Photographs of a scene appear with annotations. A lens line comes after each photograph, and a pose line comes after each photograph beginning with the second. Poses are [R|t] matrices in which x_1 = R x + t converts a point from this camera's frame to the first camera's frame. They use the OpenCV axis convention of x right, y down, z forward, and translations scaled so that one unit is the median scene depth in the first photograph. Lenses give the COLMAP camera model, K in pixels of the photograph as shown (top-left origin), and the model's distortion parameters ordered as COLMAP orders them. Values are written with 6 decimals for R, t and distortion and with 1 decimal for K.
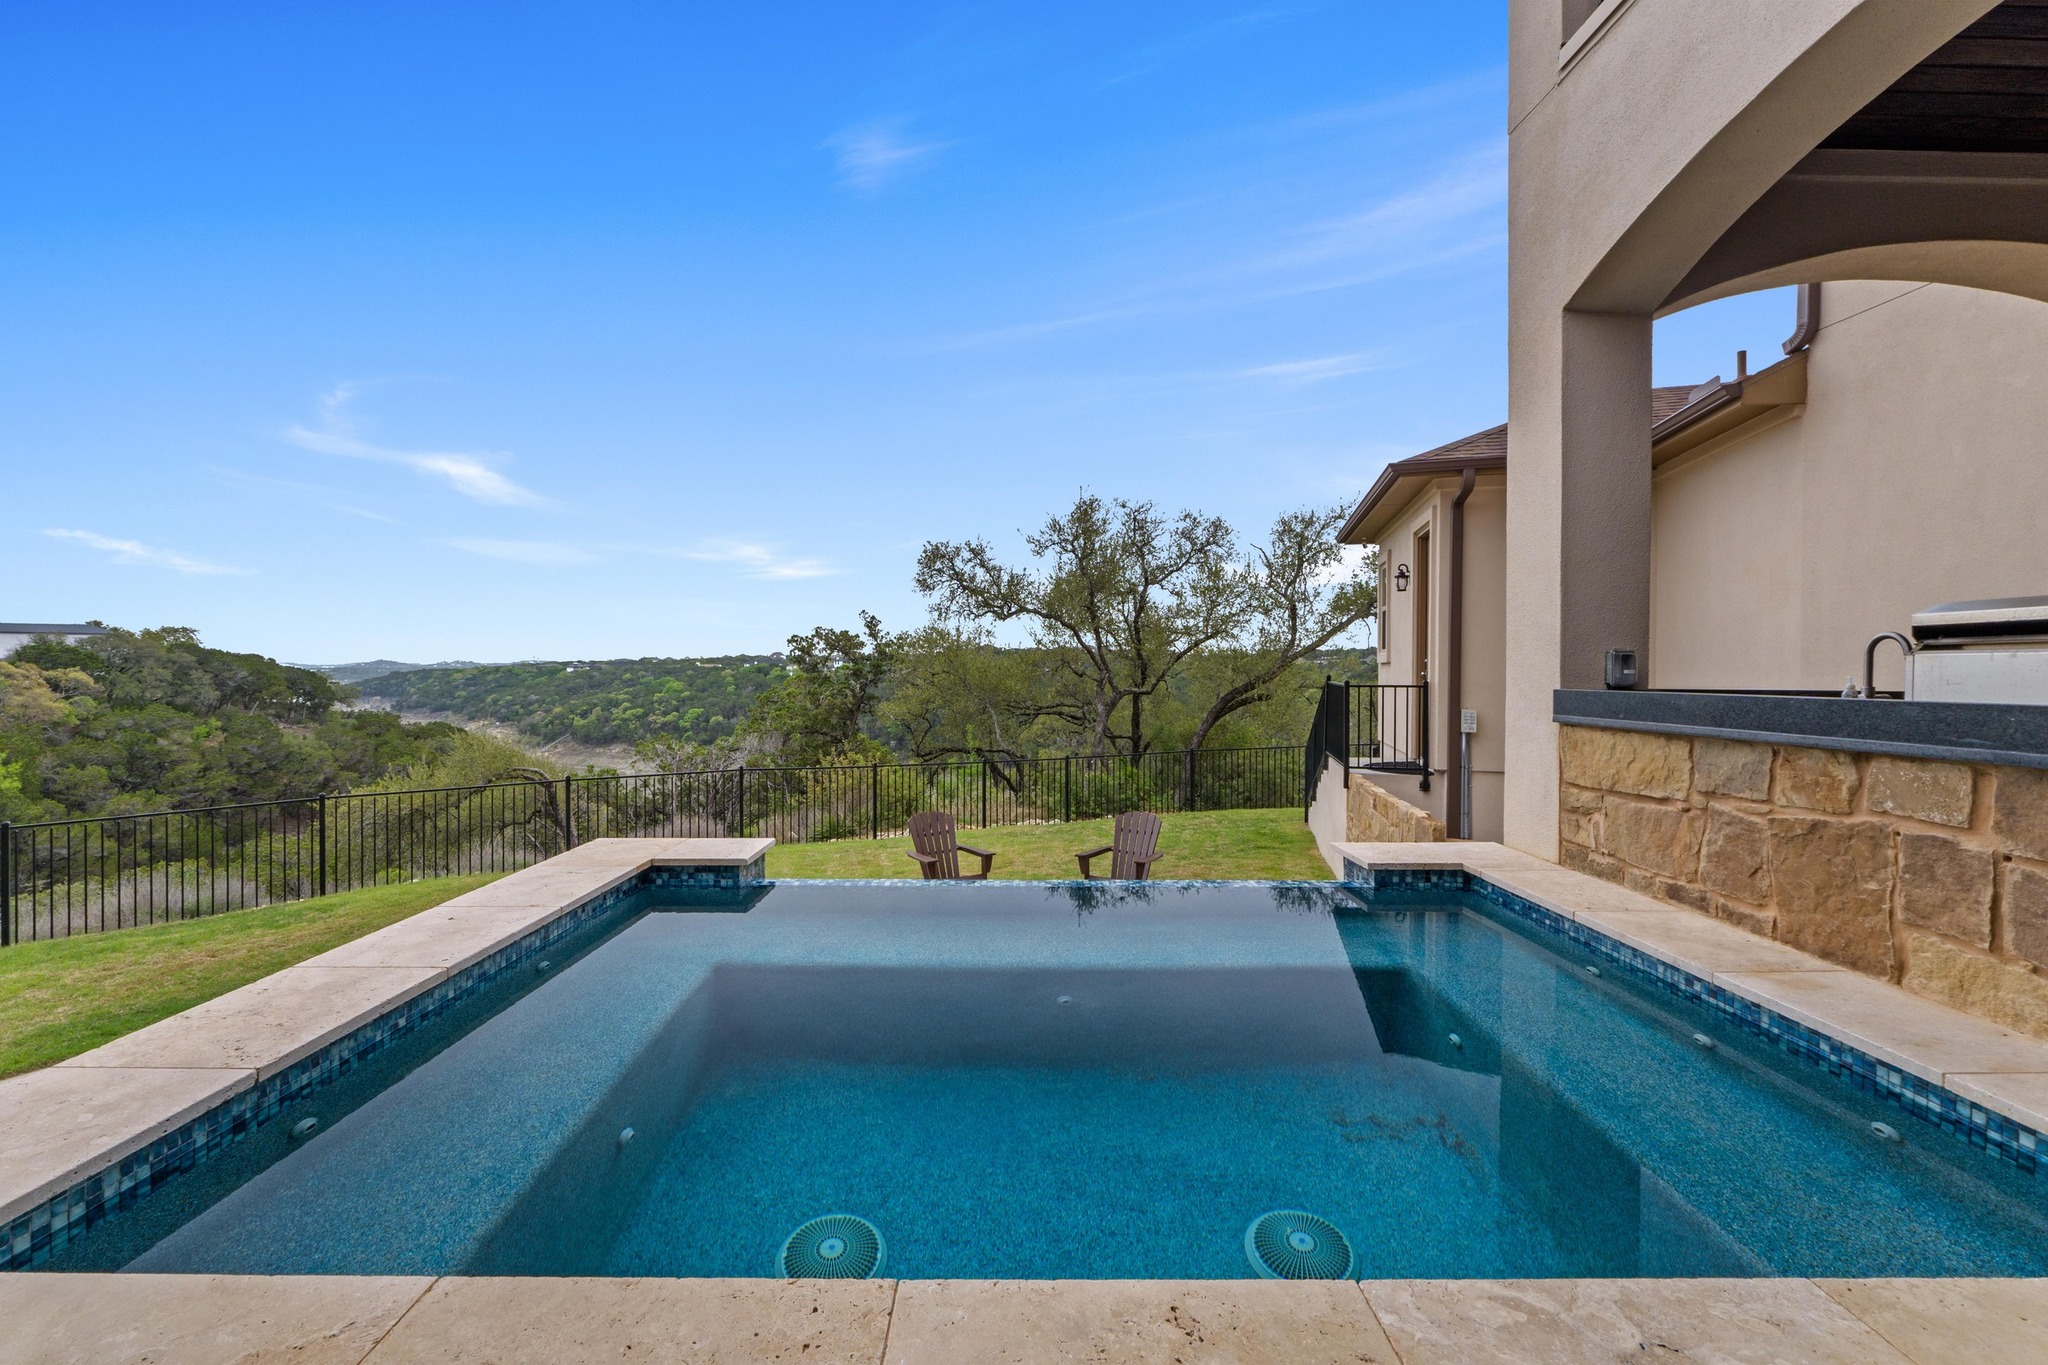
lens RADIAL K [[880.4, 0, 1017.3], [0, 880.4, 673.3], [0, 0, 1]] dist [-0.001182, -0.000360]
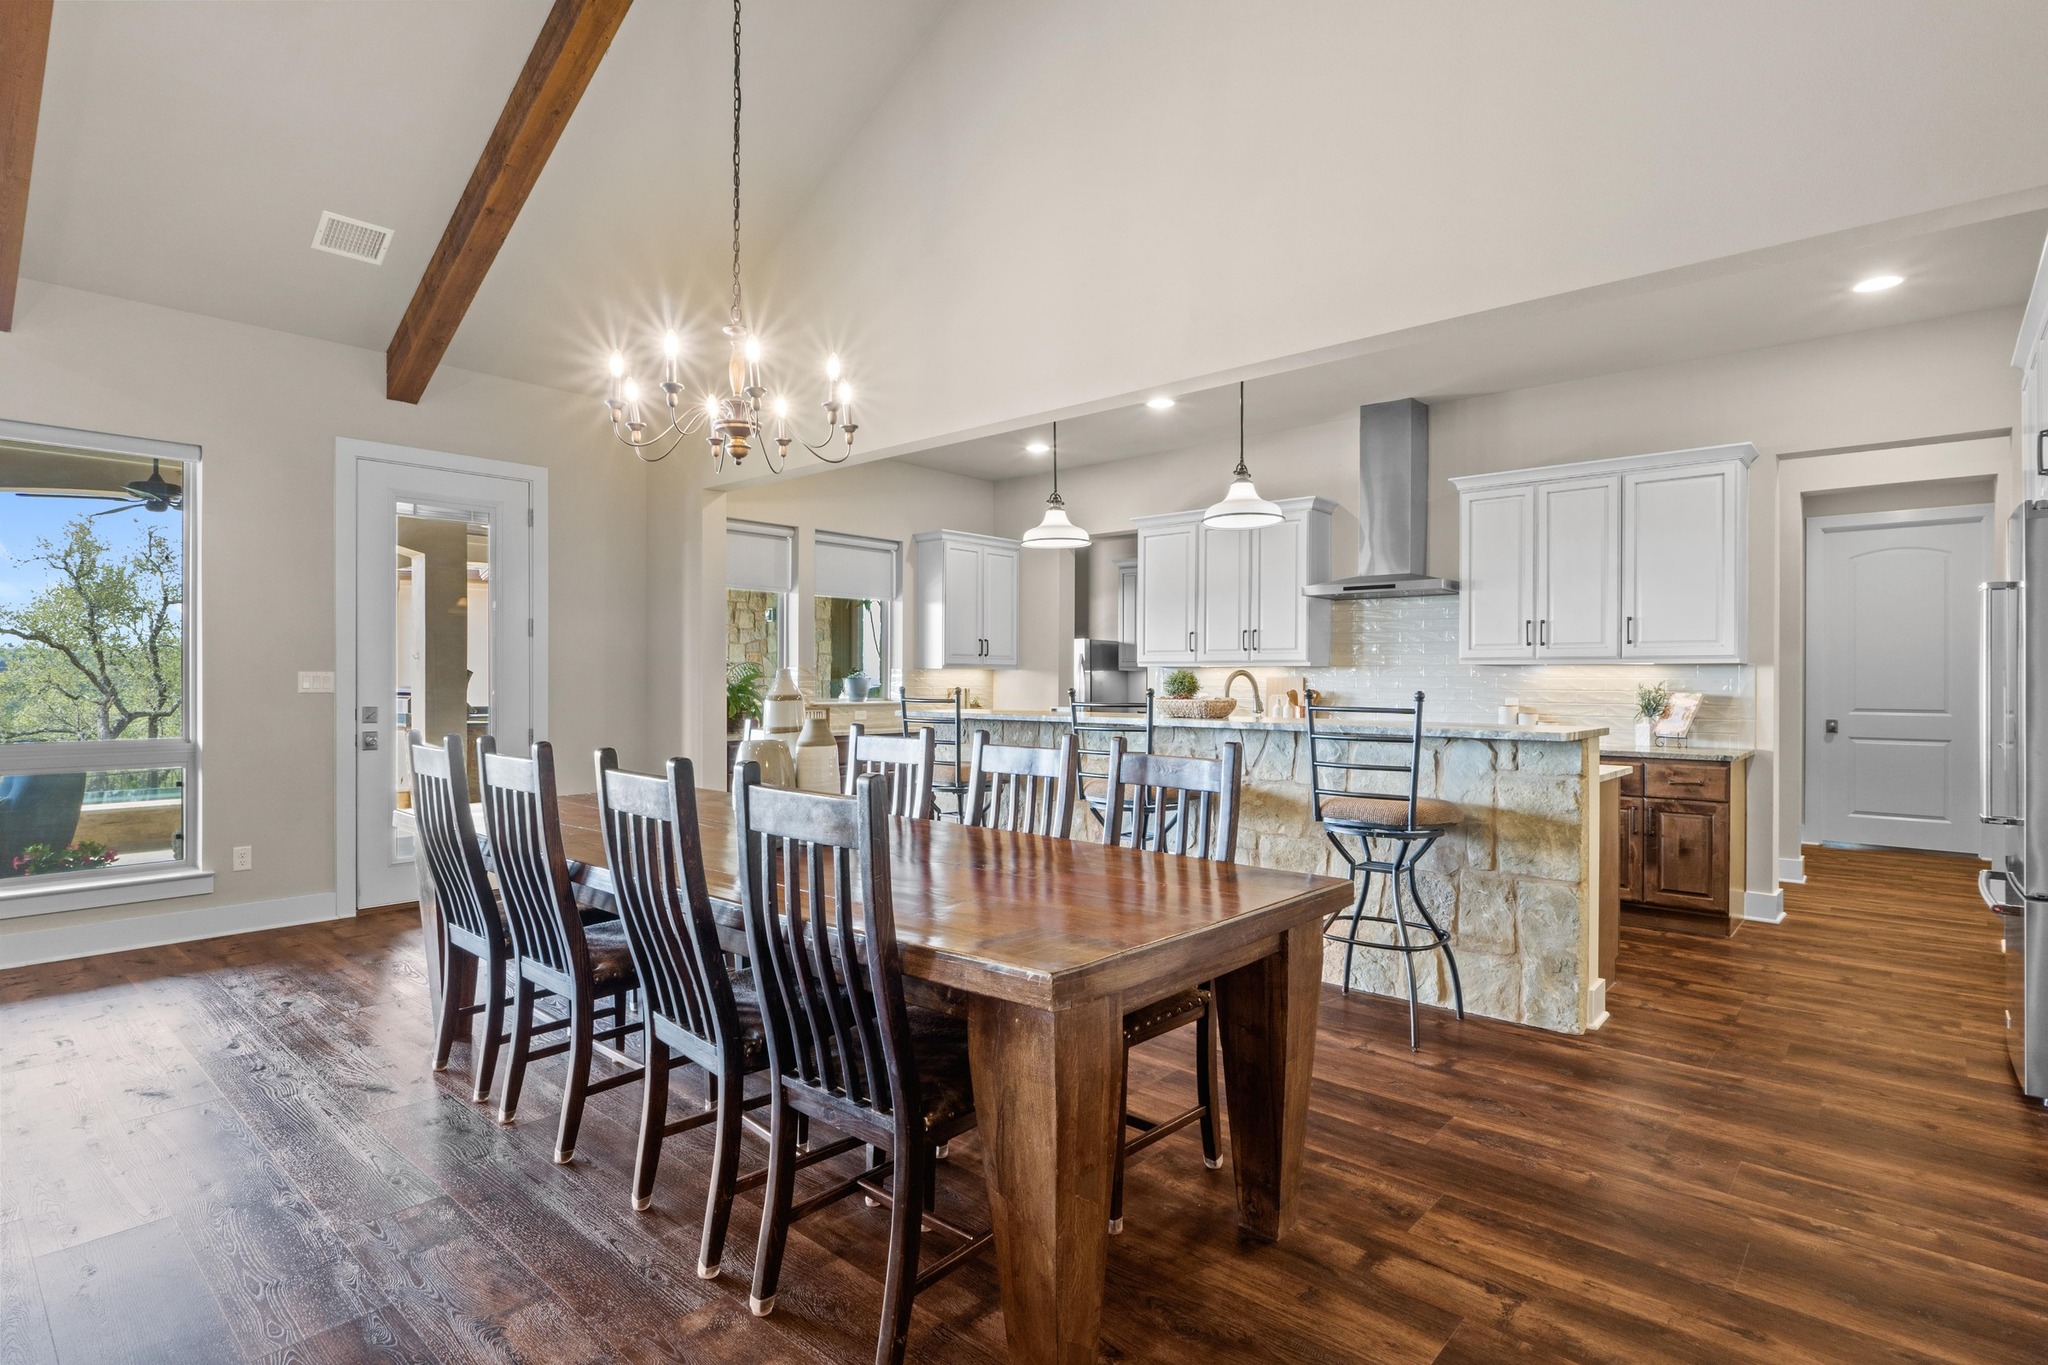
lens RADIAL K [[1026.9, 0, 1036.8], [0, 1026.9, 685.5], [0, 0, 1]] dist [-0.009081, 0.001131]
pose [[0.665017, -0.003639, 0.746819, -0.056804], [0.002704, 0.999993, 0.002465, -0.009856], [-0.746823, 0.000381, 0.665022, -0.473386]]
